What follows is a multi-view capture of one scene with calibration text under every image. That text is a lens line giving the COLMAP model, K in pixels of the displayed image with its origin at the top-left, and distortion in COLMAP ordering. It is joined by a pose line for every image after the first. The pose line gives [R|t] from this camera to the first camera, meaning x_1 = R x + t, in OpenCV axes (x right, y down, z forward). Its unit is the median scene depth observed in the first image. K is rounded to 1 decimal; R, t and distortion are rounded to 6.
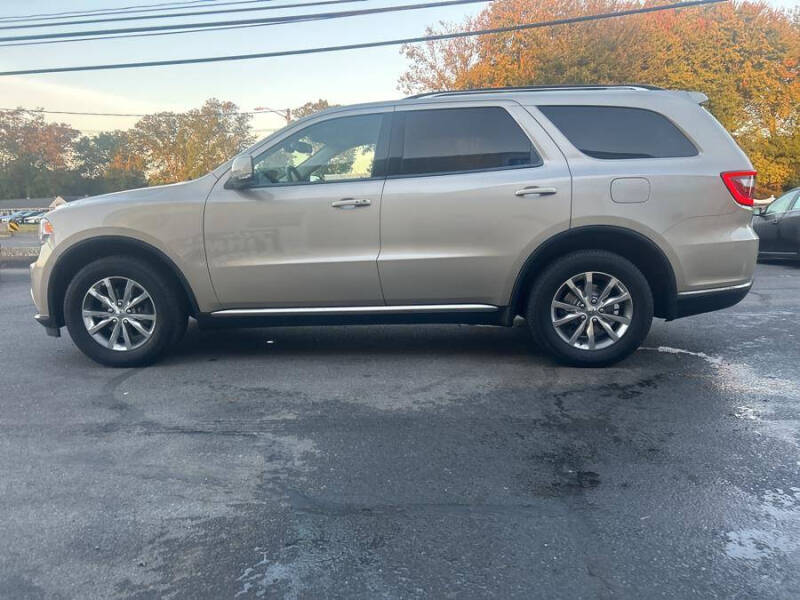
lens RADIAL K [[602.8, 0, 400.7], [0, 602.8, 311.7], [0, 0, 1]] dist [0.051275, -0.055956]
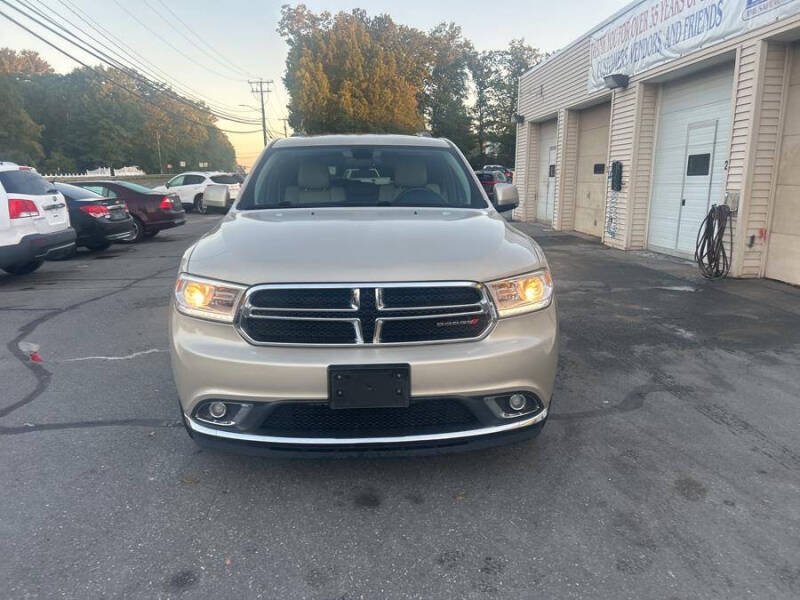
lens RADIAL K [[602.8, 0, 389.2], [0, 602.8, 311.5], [0, 0, 1]] dist [0.051275, -0.055956]
pose [[-0.114919, -0.198885, 0.973262, -1.260870], [0.168858, 0.961583, 0.216436, -0.288819], [-0.978918, 0.189215, -0.076921, 1.247876]]
